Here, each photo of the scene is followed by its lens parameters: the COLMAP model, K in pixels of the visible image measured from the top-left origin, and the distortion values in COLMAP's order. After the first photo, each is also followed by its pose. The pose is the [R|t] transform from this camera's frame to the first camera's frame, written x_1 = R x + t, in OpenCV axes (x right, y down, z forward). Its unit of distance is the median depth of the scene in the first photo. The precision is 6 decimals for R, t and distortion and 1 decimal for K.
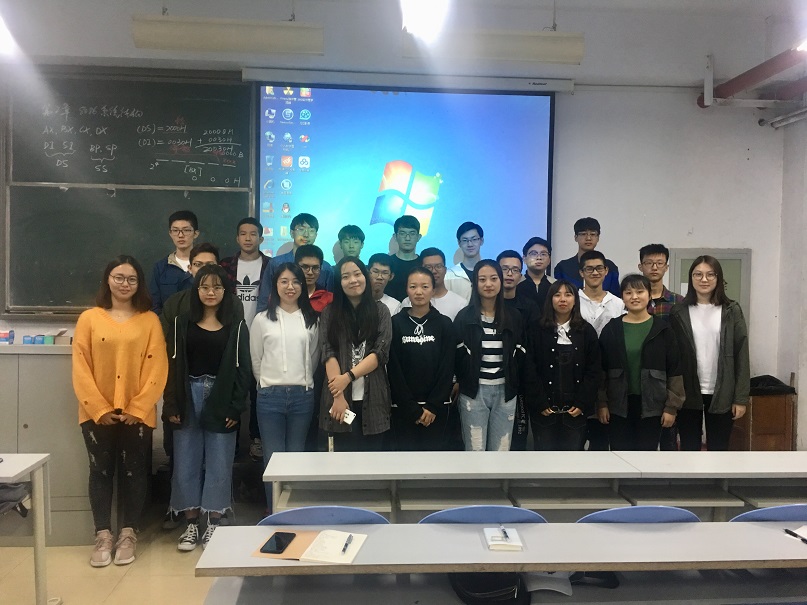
lens RADIAL K [[670.0, 0, 403.5], [0, 670.0, 302.5], [0, 0, 1]] dist [0.011056, -0.007770]
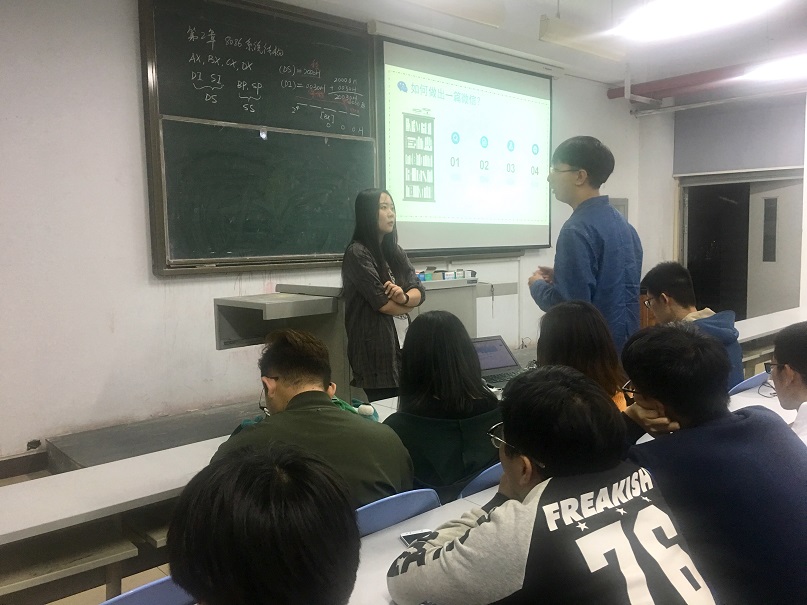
lens RADIAL K [[670.0, 0, 403.5], [0, 670.0, 302.5], [0, 0, 1]] dist [0.011056, -0.007770]
pose [[0.795928, -0.089563, 0.598730, -0.854984], [0.052921, 0.995503, 0.078565, 0.007555], [-0.603074, -0.030847, 0.797088, 0.119800]]
